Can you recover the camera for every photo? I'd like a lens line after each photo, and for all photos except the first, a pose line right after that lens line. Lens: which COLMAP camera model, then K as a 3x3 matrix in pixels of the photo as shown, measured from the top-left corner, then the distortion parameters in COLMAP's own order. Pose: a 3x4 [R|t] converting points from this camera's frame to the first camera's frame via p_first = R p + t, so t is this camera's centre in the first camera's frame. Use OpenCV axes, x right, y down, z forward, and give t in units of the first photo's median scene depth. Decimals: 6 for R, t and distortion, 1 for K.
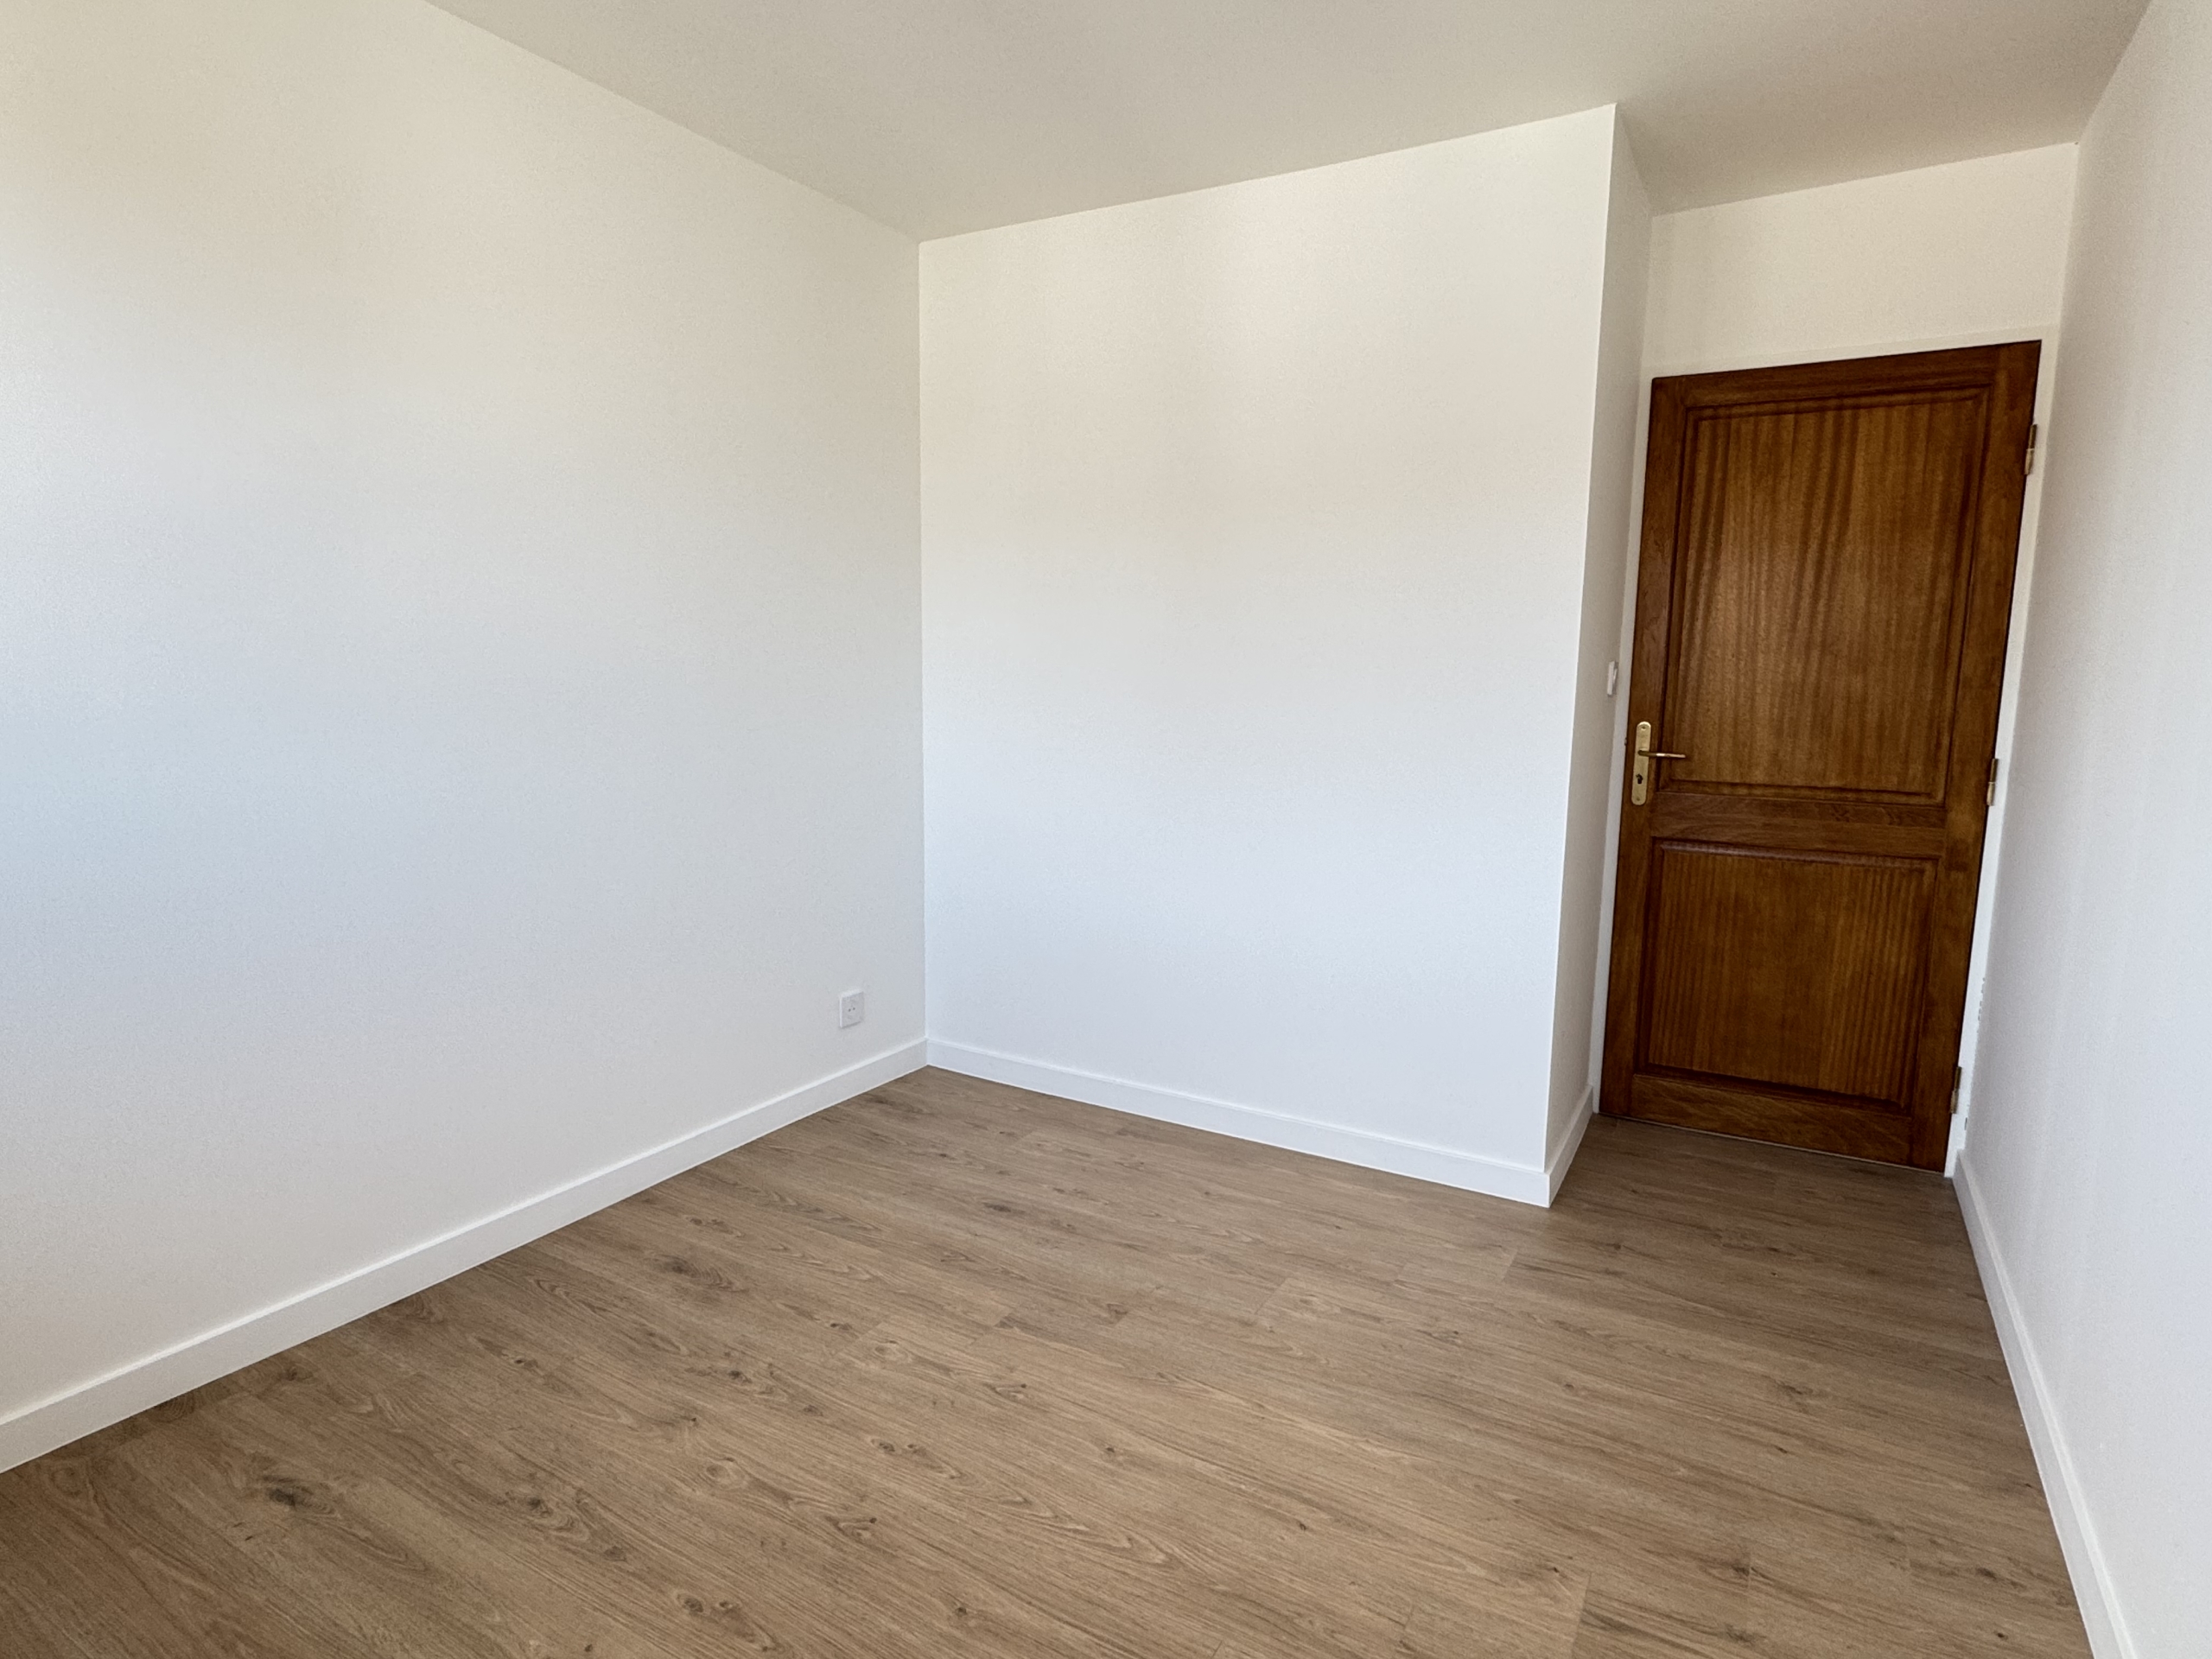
lens RADIAL K [[1207.1, 0, 1098.0], [0, 1207.1, 845.8], [0, 0, 1]] dist [-0.002674, -0.000013]
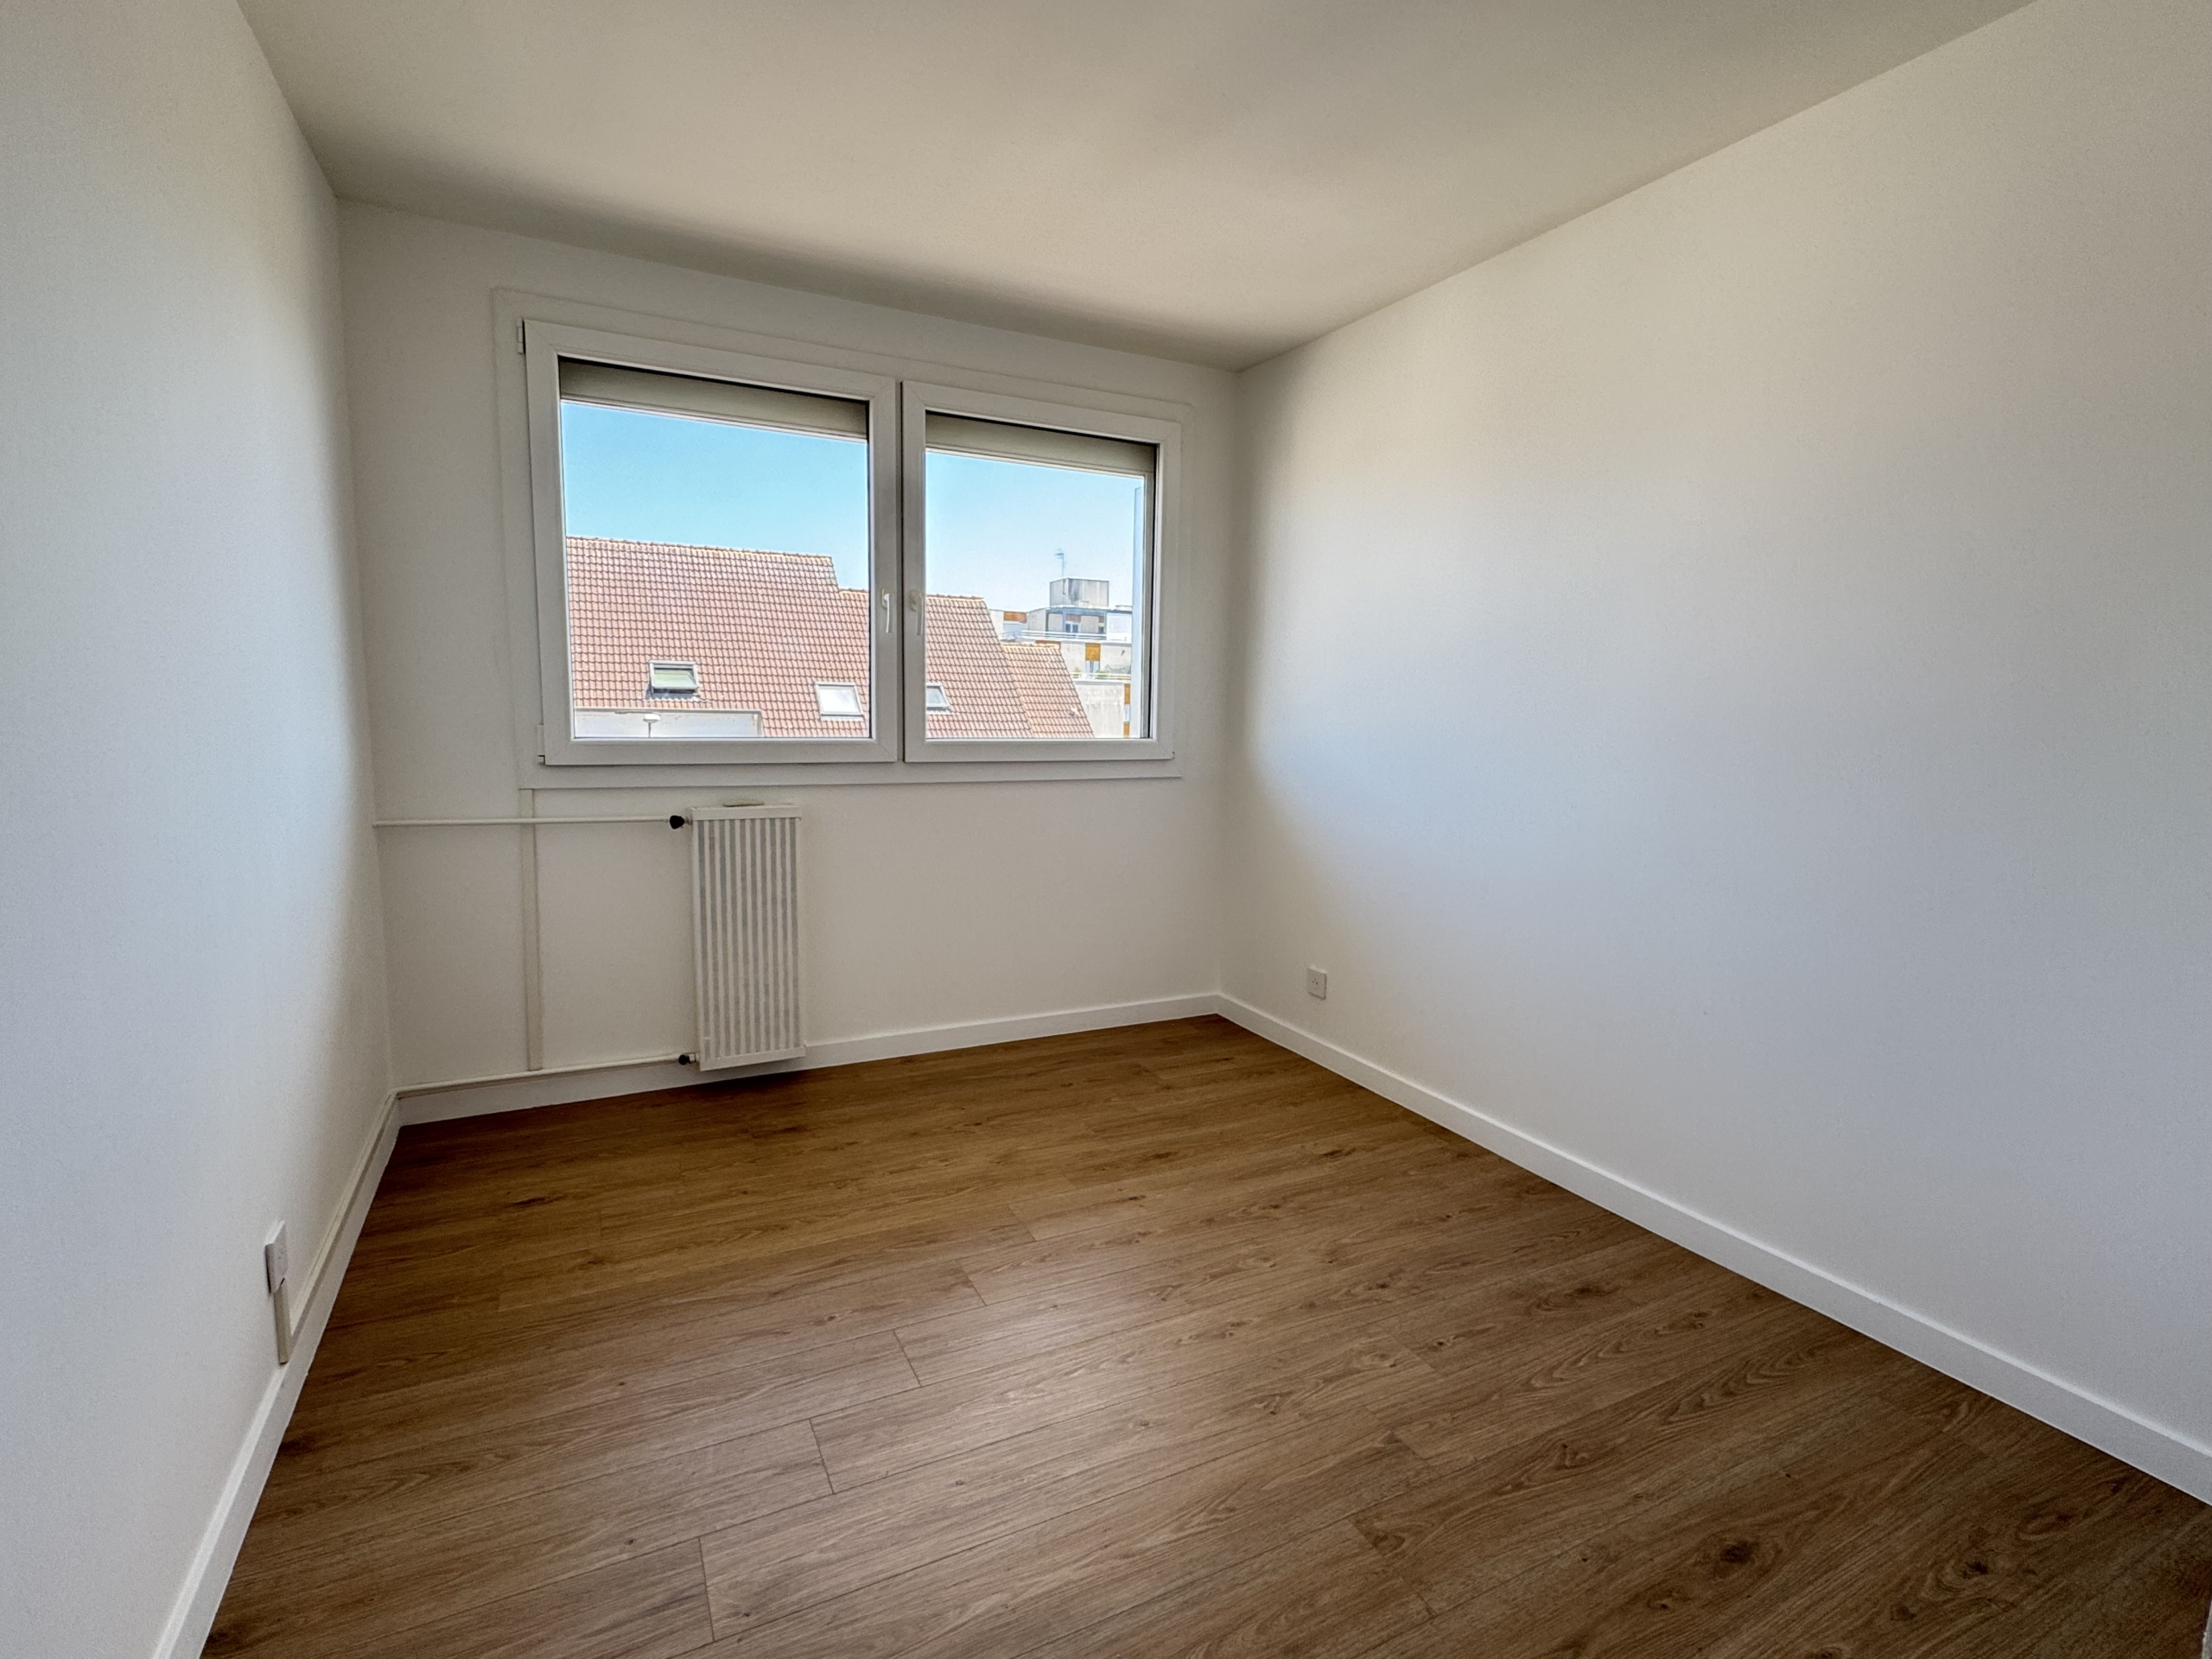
lens RADIAL K [[1046.9, 0, 1101.6], [0, 1046.9, 823.3], [0, 0, 1]] dist [0.000669, -0.000400]
pose [[-0.543098, 0.073491, -0.836447, 0.577920], [-0.149754, 0.971714, 0.182609, -0.133403], [0.826207, 0.224436, -0.516730, 1.003891]]
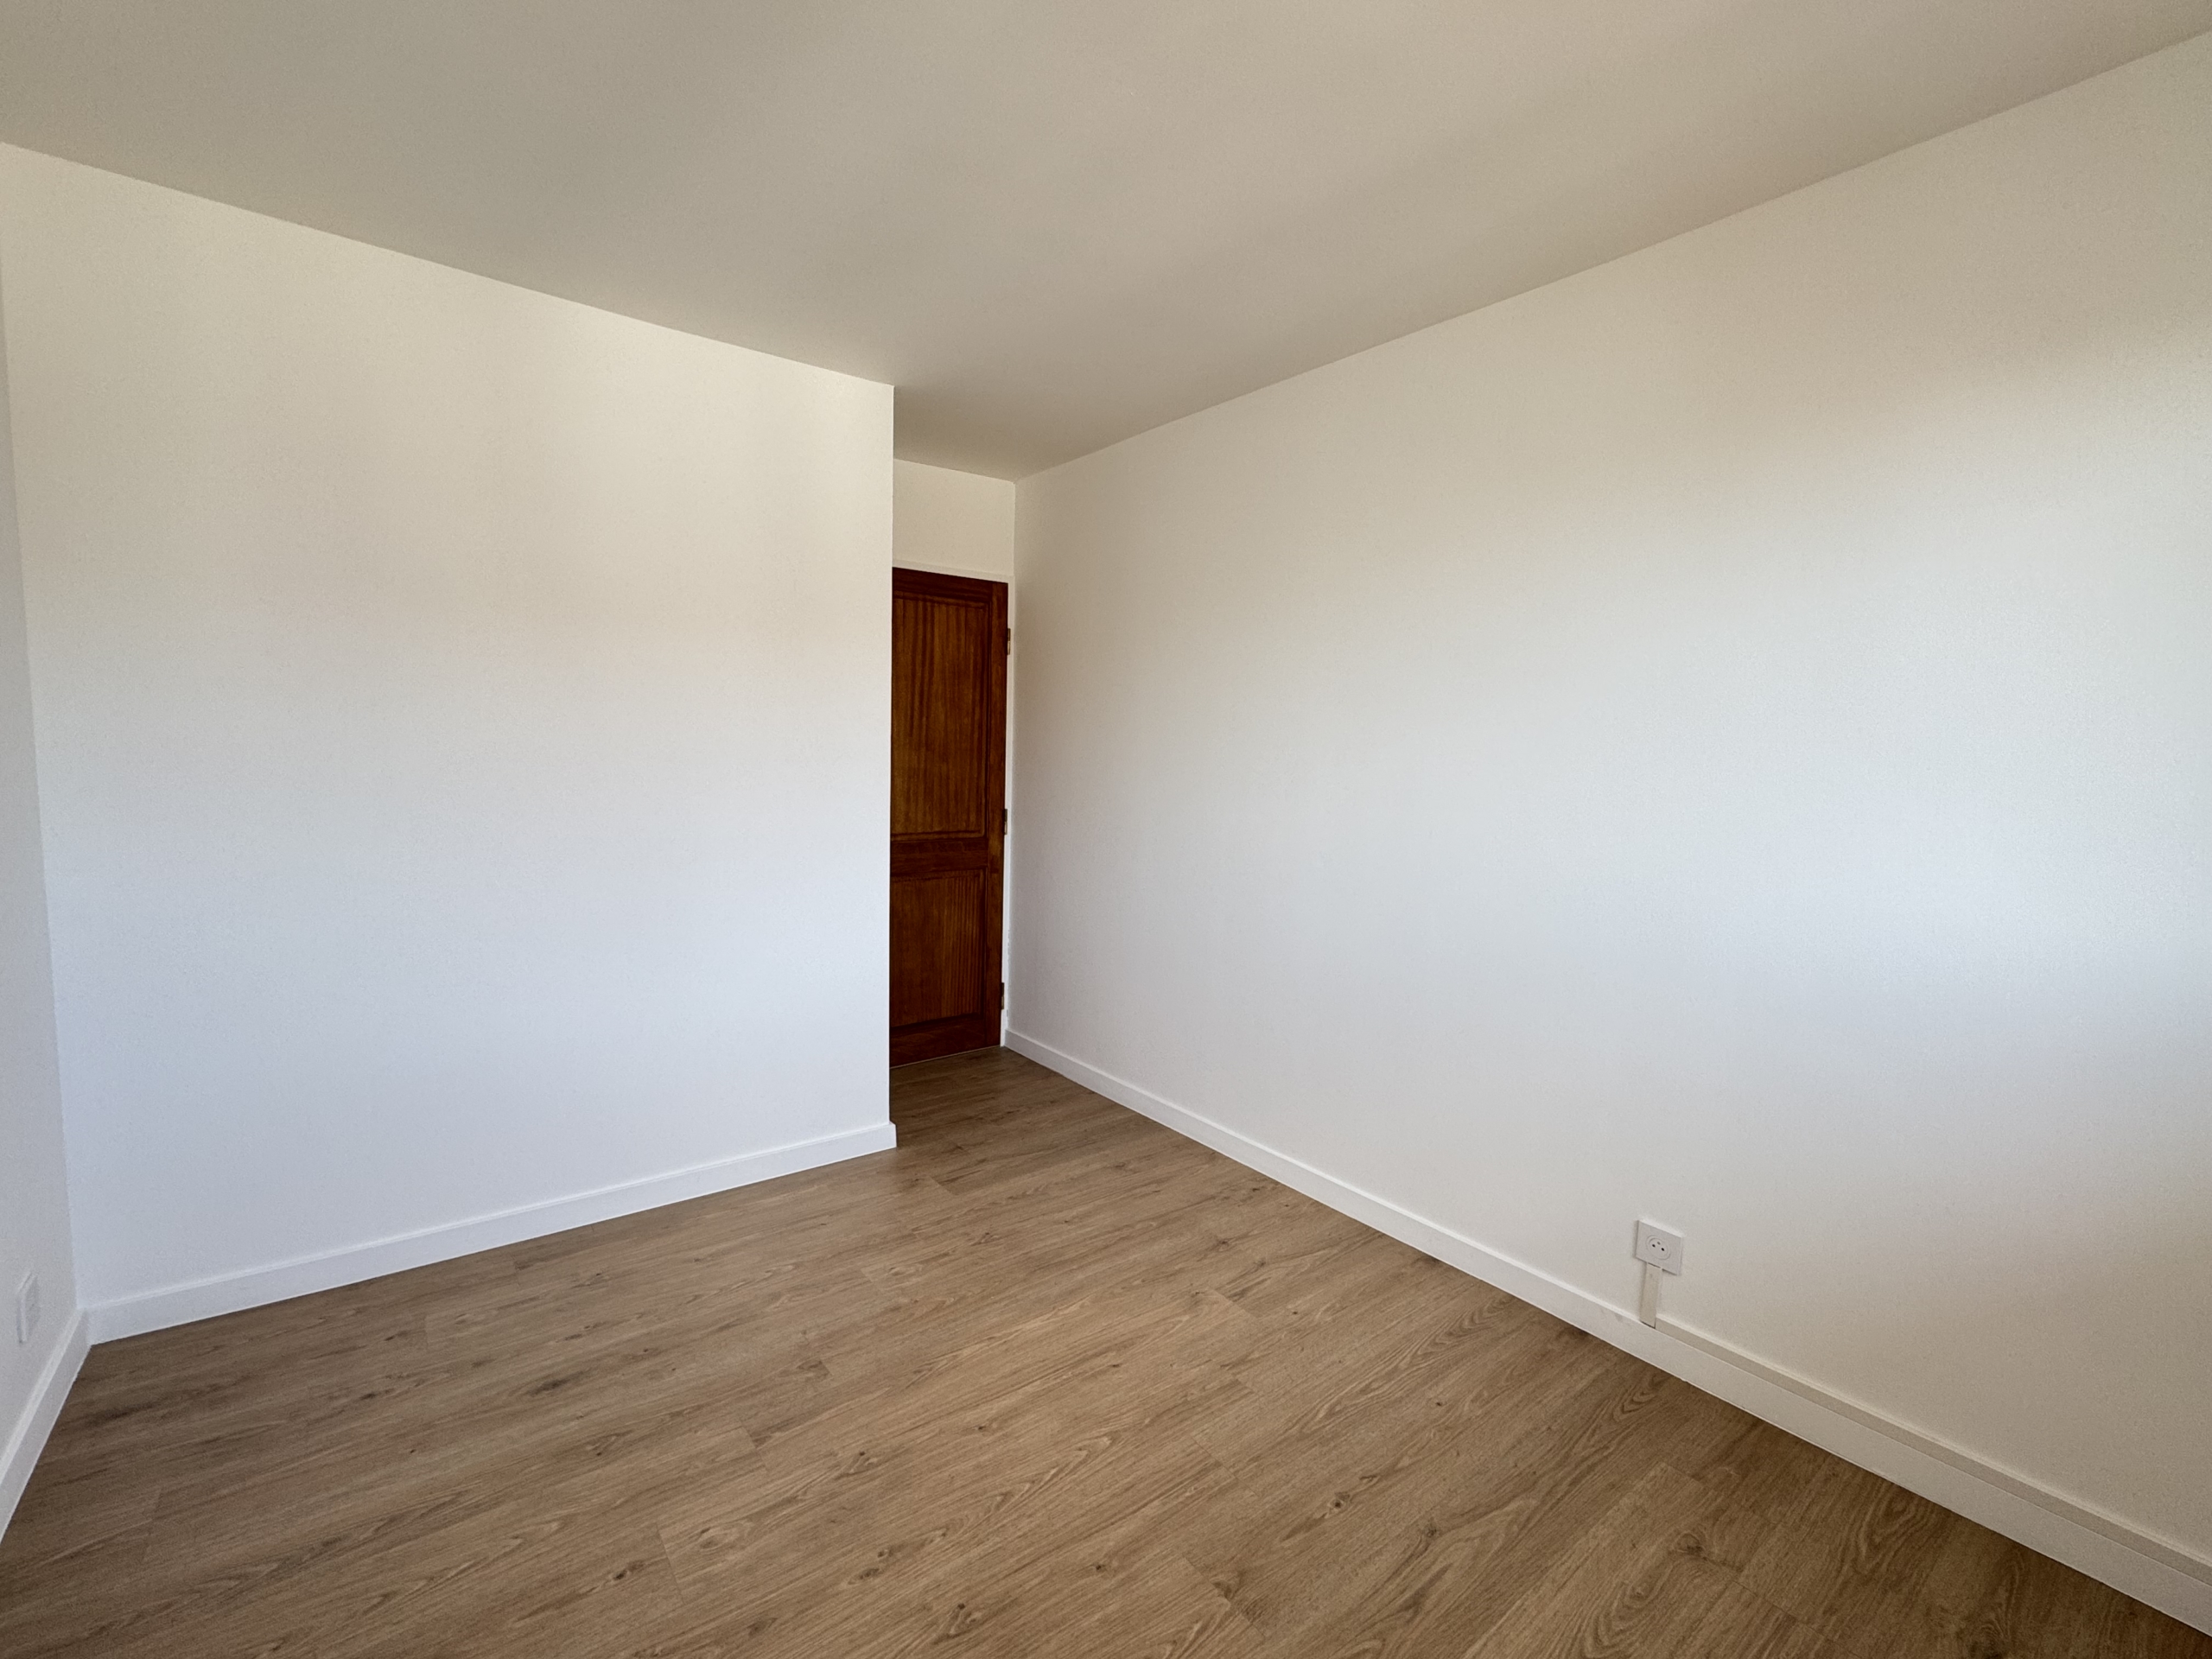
lens RADIAL K [[961.0, 0, 1115.0], [0, 961.0, 838.8], [0, 0, 1]] dist [0.000612, -0.000682]
pose [[0.368178, -0.091273, 0.925264, -0.591454], [0.116920, 0.991815, 0.051314, -0.091683], [-0.922374, 0.089289, 0.375836, 0.348196]]
